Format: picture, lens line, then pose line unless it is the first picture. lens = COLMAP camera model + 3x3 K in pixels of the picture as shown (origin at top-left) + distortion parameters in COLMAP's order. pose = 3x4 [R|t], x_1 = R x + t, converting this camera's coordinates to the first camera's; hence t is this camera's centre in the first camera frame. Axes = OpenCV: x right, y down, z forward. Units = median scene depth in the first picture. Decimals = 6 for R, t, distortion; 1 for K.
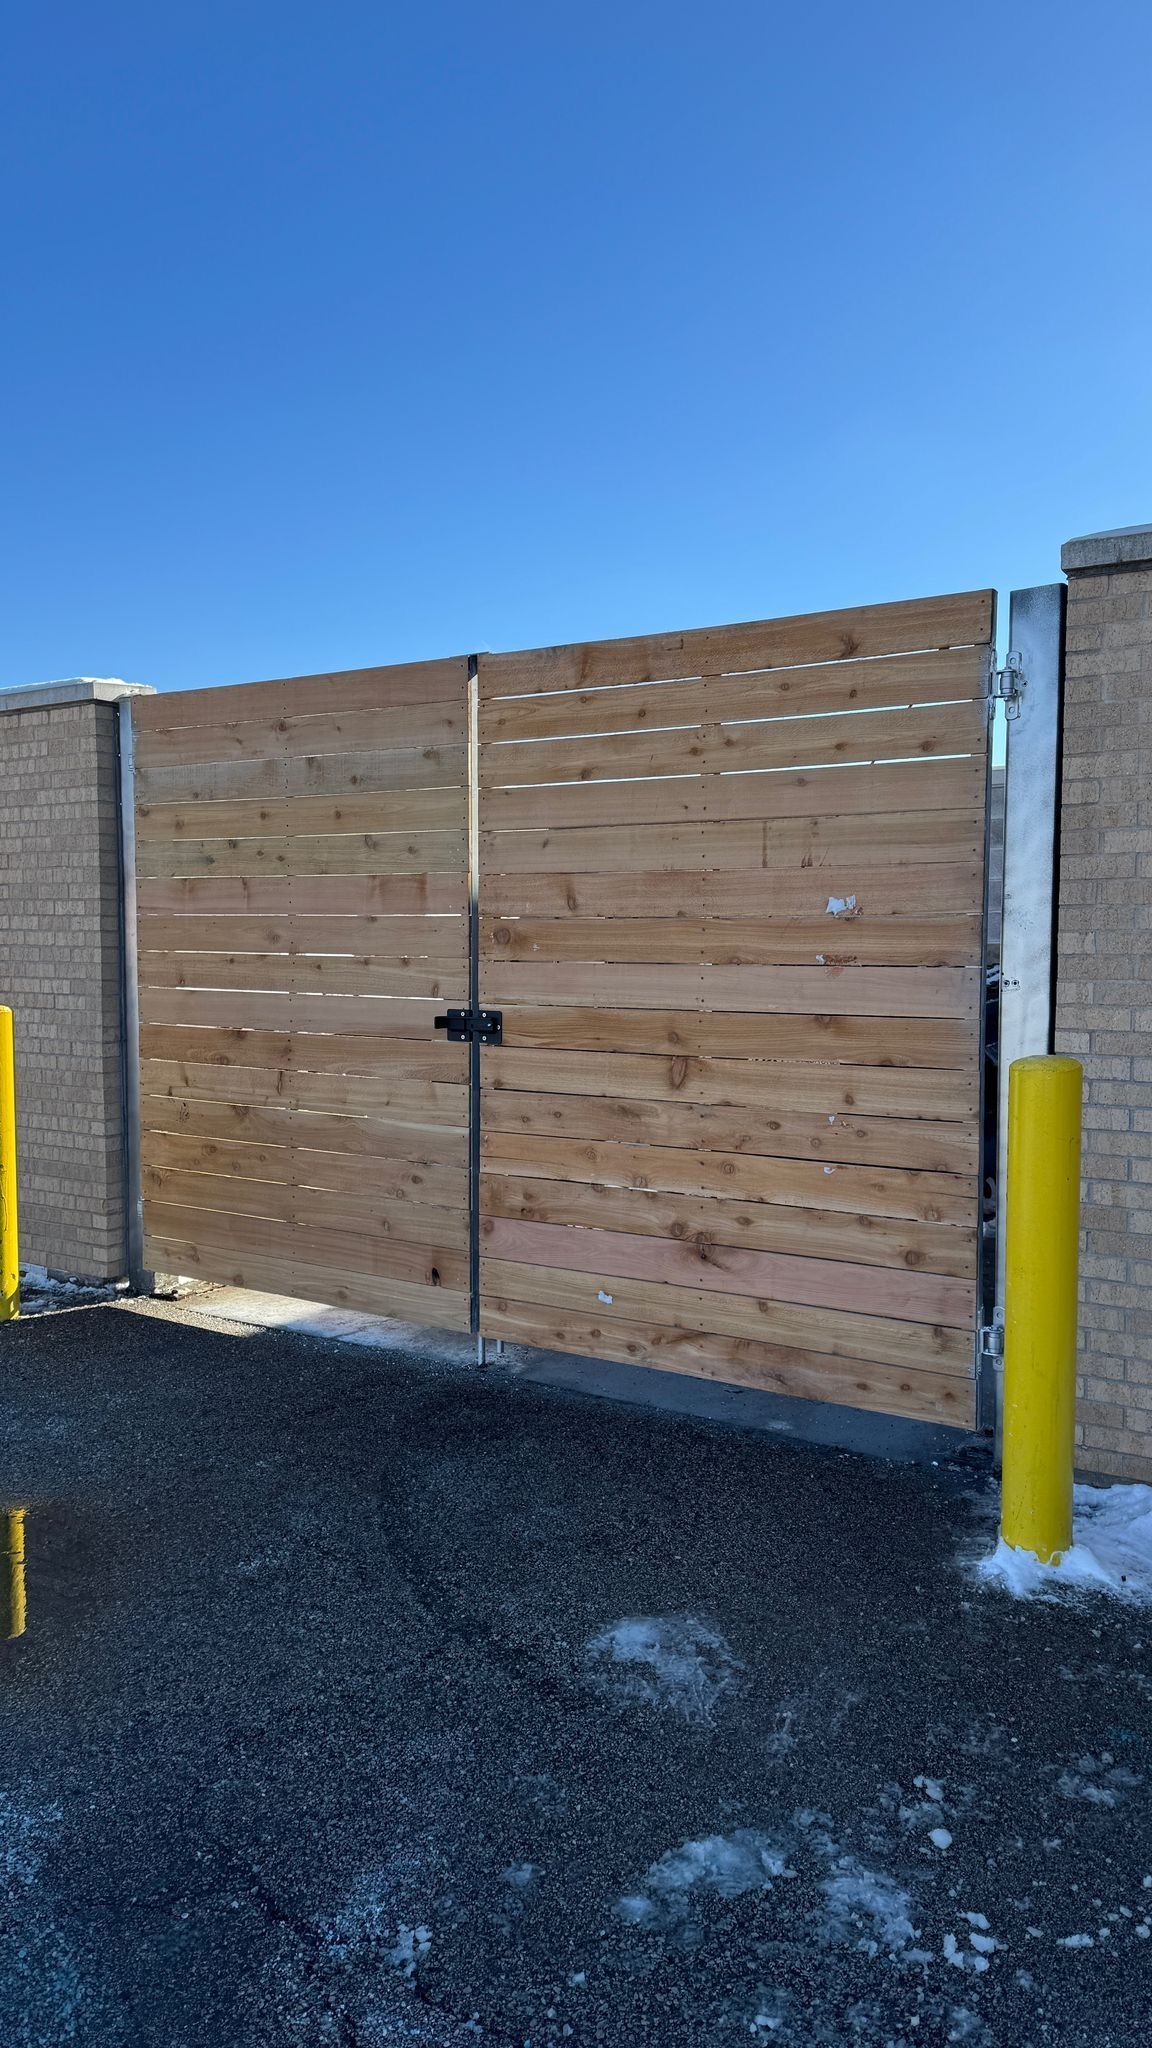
lens RADIAL K [[1383.6, 0, 576.6], [0, 1383.6, 1026.7], [0, 0, 1]] dist [0.087579, 0.000311]
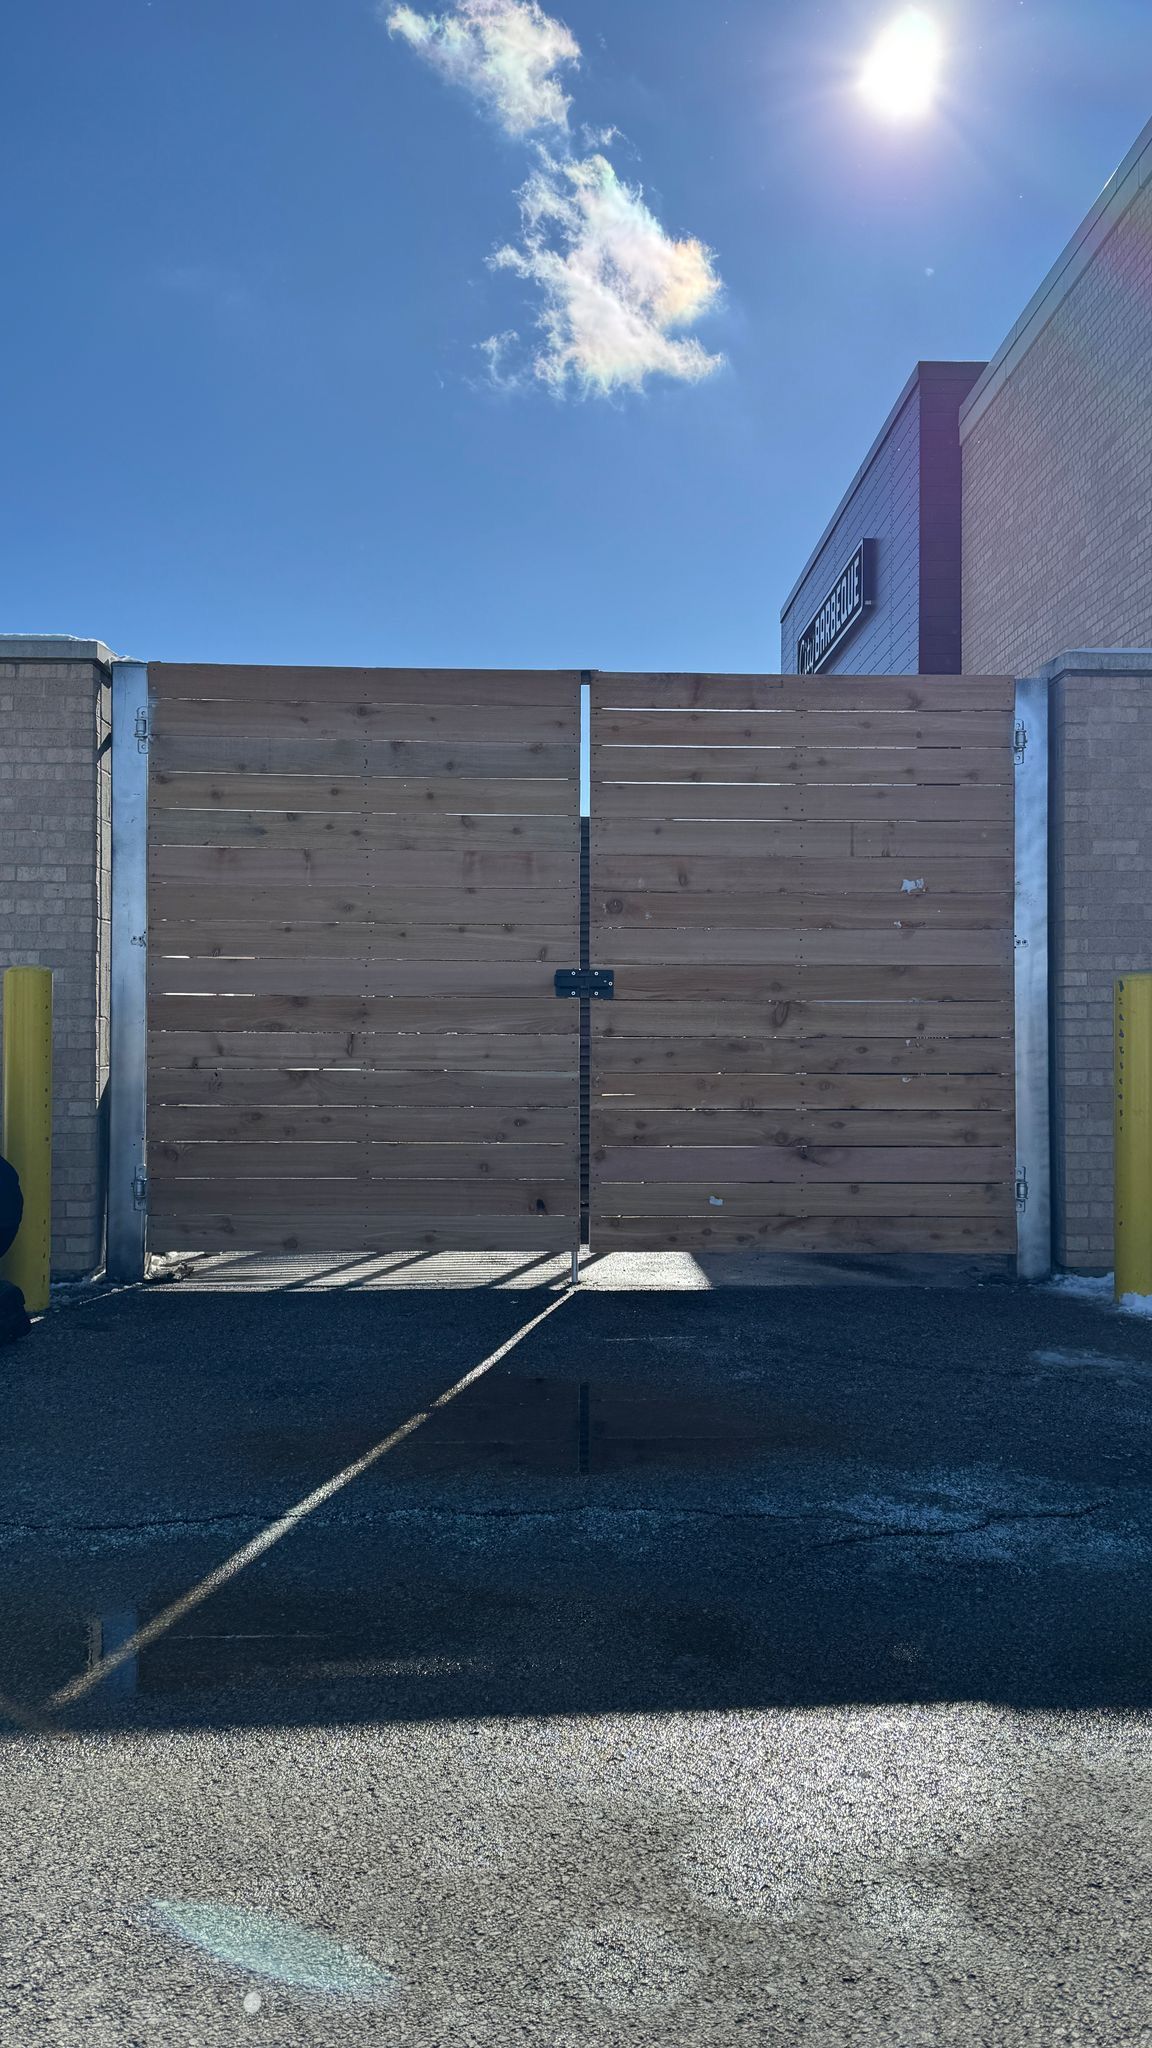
lens RADIAL K [[1383.6, 0, 579.2], [0, 1383.6, 1029.4], [0, 0, 1]] dist [0.087579, 0.000311]
pose [[0.835344, 0.004388, 0.549709, -0.753405], [0.032898, 0.997777, -0.057958, 0.110752], [-0.548742, 0.066499, 0.833343, 0.036071]]
